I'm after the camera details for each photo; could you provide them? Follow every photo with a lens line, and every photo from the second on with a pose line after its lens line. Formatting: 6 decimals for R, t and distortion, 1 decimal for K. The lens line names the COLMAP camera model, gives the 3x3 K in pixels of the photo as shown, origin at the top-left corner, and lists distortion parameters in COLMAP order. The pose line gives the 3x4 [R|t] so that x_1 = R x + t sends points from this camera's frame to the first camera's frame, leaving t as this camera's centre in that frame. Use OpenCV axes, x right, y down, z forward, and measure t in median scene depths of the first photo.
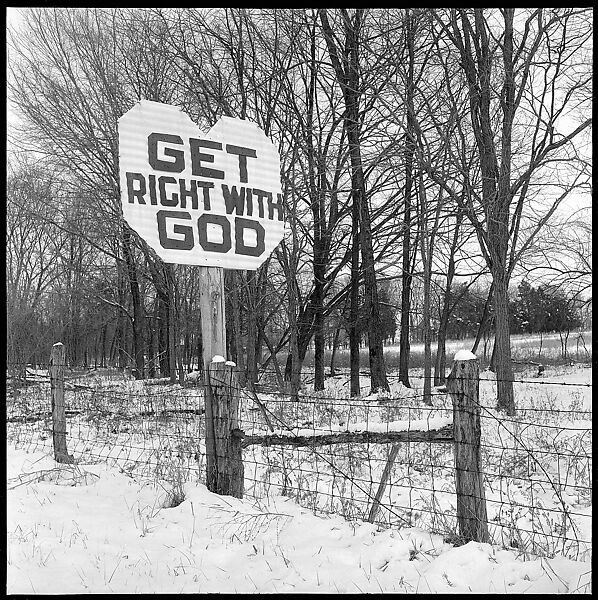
lens RADIAL K [[787.0, 0, 299.0], [0, 787.0, 300.0], [0, 0, 1]] dist [-0.000544, -0.010053]
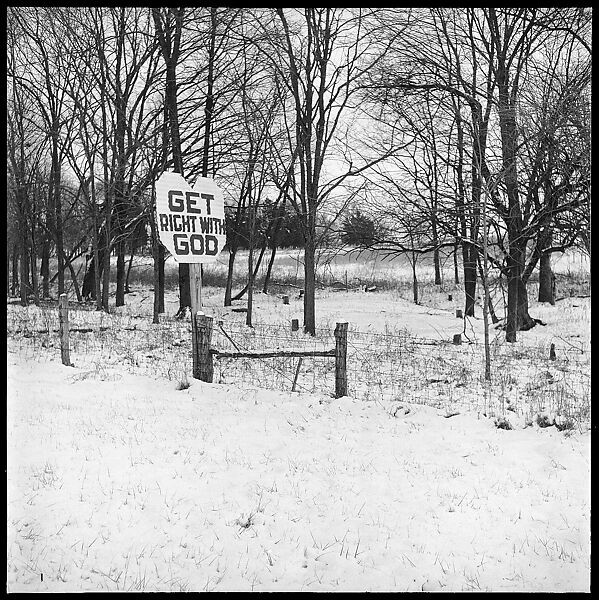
lens RADIAL K [[781.7, 0, 299.5], [0, 781.7, 300.0], [0, 0, 1]] dist [0.009494, -0.068928]
pose [[0.945118, 0.015813, 0.326347, -0.478594], [-0.054877, 0.992322, 0.110843, -0.172963], [-0.322088, -0.122669, 0.938729, -0.818846]]
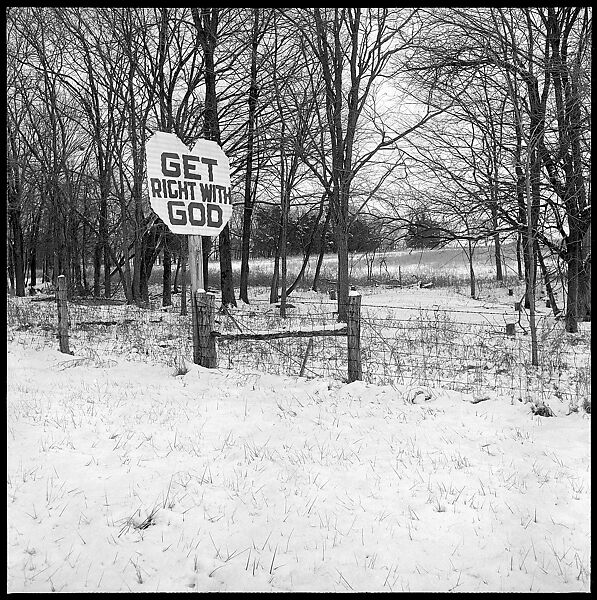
lens RADIAL K [[780.2, 0, 298.5], [0, 780.2, 300.0], [0, 0, 1]] dist [0.008017, -0.039286]
pose [[0.970391, 0.006498, 0.241450, -0.295066], [-0.032740, 0.993950, 0.104836, -0.084738], [-0.239308, -0.109637, 0.964734, -0.649832]]
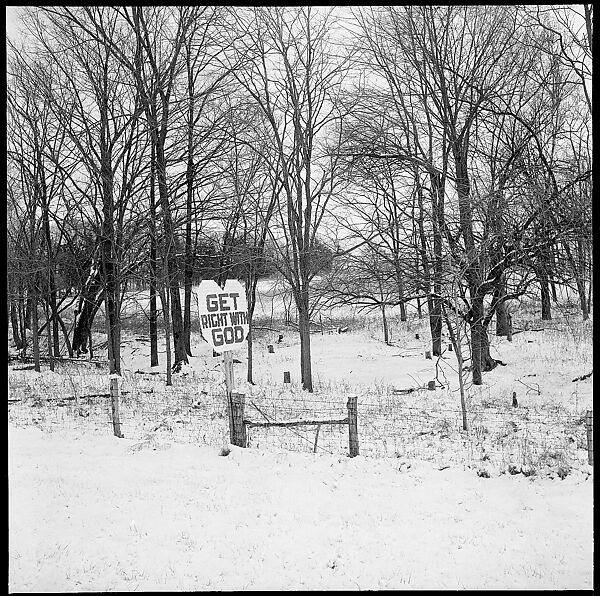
lens RADIAL K [[780.2, 0, 302.1], [0, 780.2, 296.9], [0, 0, 1]] dist [0.008017, -0.039286]
pose [[0.924935, -0.014580, 0.379845, -0.772448], [-0.014801, 0.997125, 0.074315, -0.369377], [-0.379837, -0.074359, 0.922060, -1.166190]]
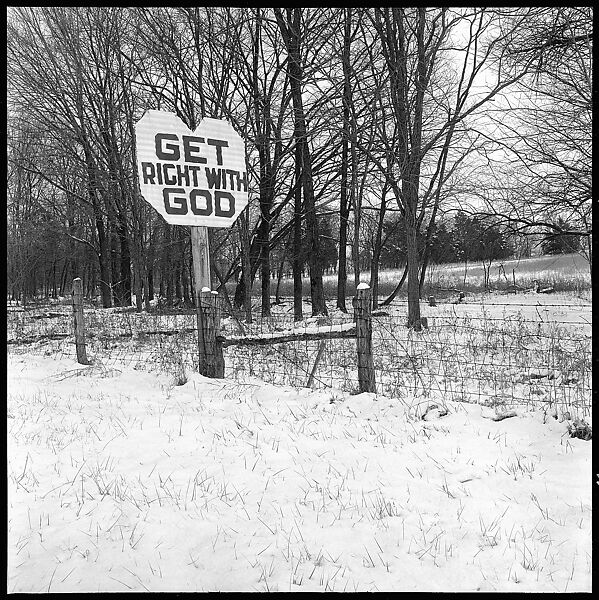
lens RADIAL K [[787.0, 0, 299.5], [0, 787.0, 300.0], [0, 0, 1]] dist [-0.000544, -0.010053]
pose [[0.997313, -0.008541, 0.072762, -0.033918], [0.001959, 0.995935, 0.090051, -0.036376], [-0.073236, -0.089666, 0.993276, -0.466647]]
